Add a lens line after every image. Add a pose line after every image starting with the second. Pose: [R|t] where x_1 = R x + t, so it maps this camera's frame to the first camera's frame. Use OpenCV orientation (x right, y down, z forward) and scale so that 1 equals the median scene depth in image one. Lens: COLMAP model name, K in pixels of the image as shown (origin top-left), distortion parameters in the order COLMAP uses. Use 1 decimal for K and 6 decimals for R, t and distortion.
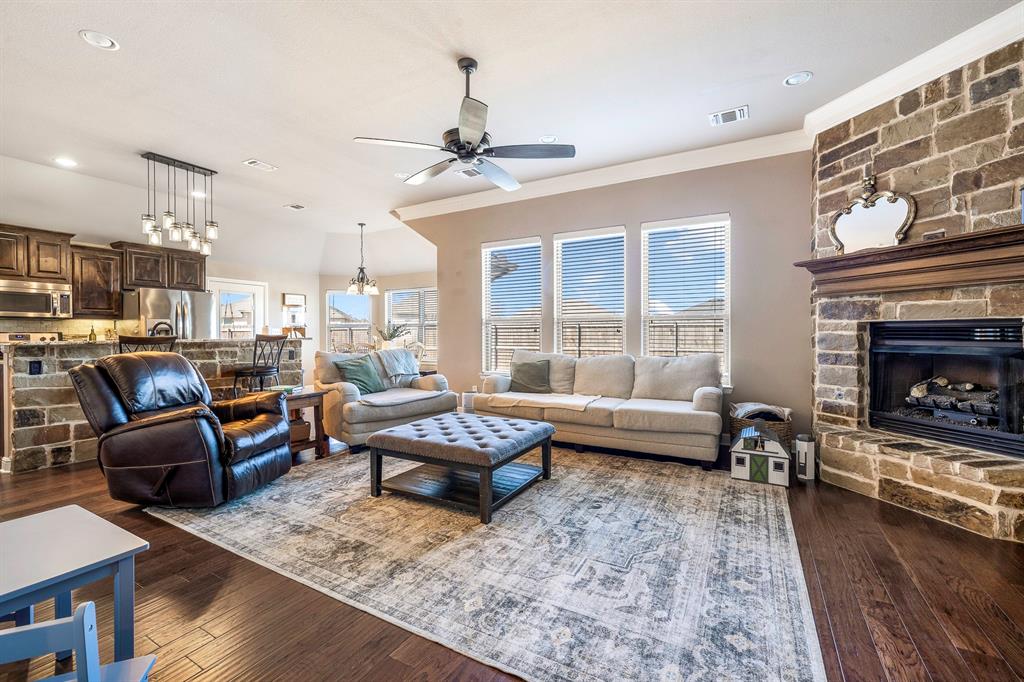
lens RADIAL K [[430.1, 0, 512.2], [0, 430.1, 335.8], [0, 0, 1]] dist [-0.001046, 0.000065]
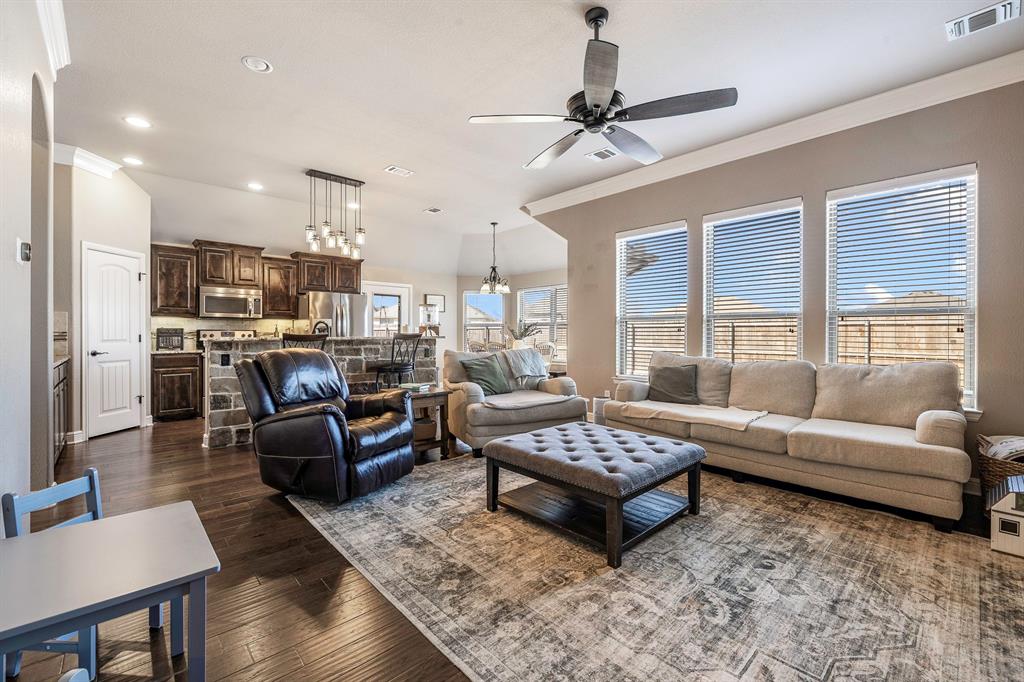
lens RADIAL K [[431.6, 0, 511.7], [0, 431.6, 333.2], [0, 0, 1]] dist [-0.001212, 0.000293]
pose [[0.951079, 0.005280, -0.308902, 0.003191], [-0.006729, 0.999971, -0.003627, -0.000299], [0.308874, 0.005529, 0.951087, 0.123539]]
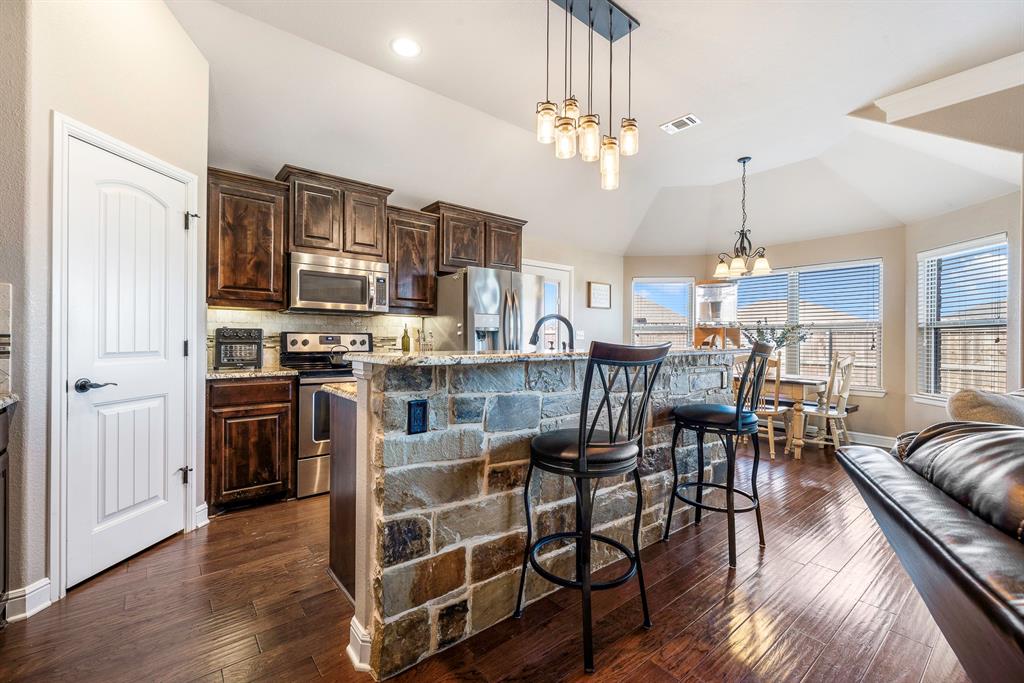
lens RADIAL K [[433.5, 0, 512.9], [0, 433.5, 336.6], [0, 0, 1]] dist [-0.000972, 0.000222]
pose [[0.930075, 0.010415, -0.367223, -0.924834], [-0.013757, 0.999884, -0.006486, -0.002277], [0.367113, 0.011084, 0.930110, 0.683662]]
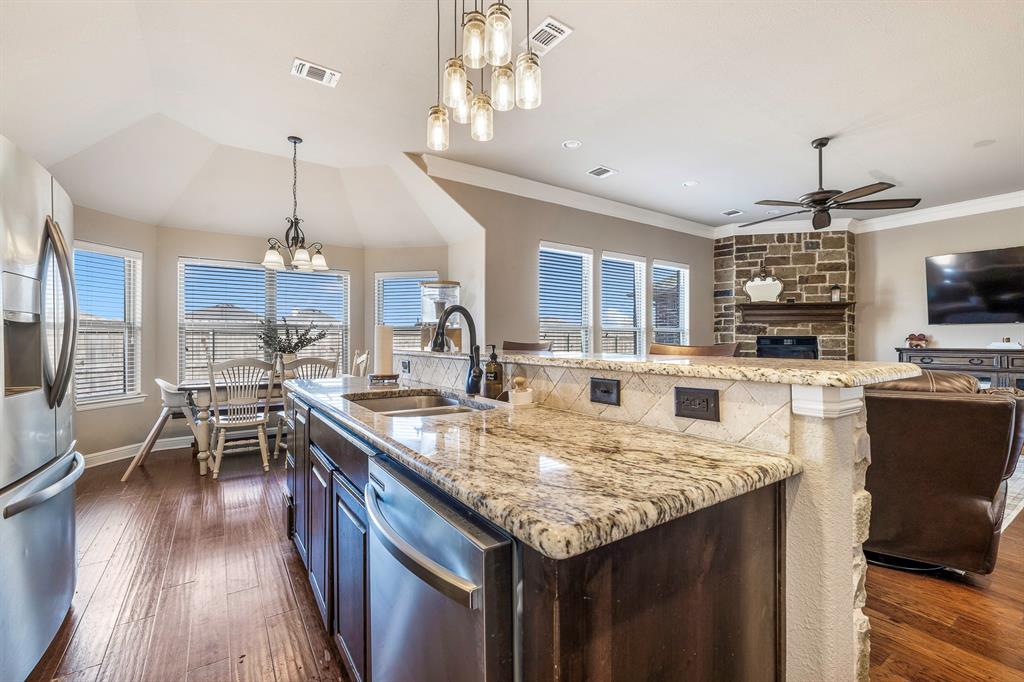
lens RADIAL K [[437.8, 0, 509.9], [0, 437.8, 338.4], [0, 0, 1]] dist [-0.000213, 0.000316]
pose [[0.448806, 0.008361, 0.893590, -1.552100], [0.003801, 0.999929, -0.011265, -0.002243], [-0.893621, 0.008452, 0.448742, 1.109028]]
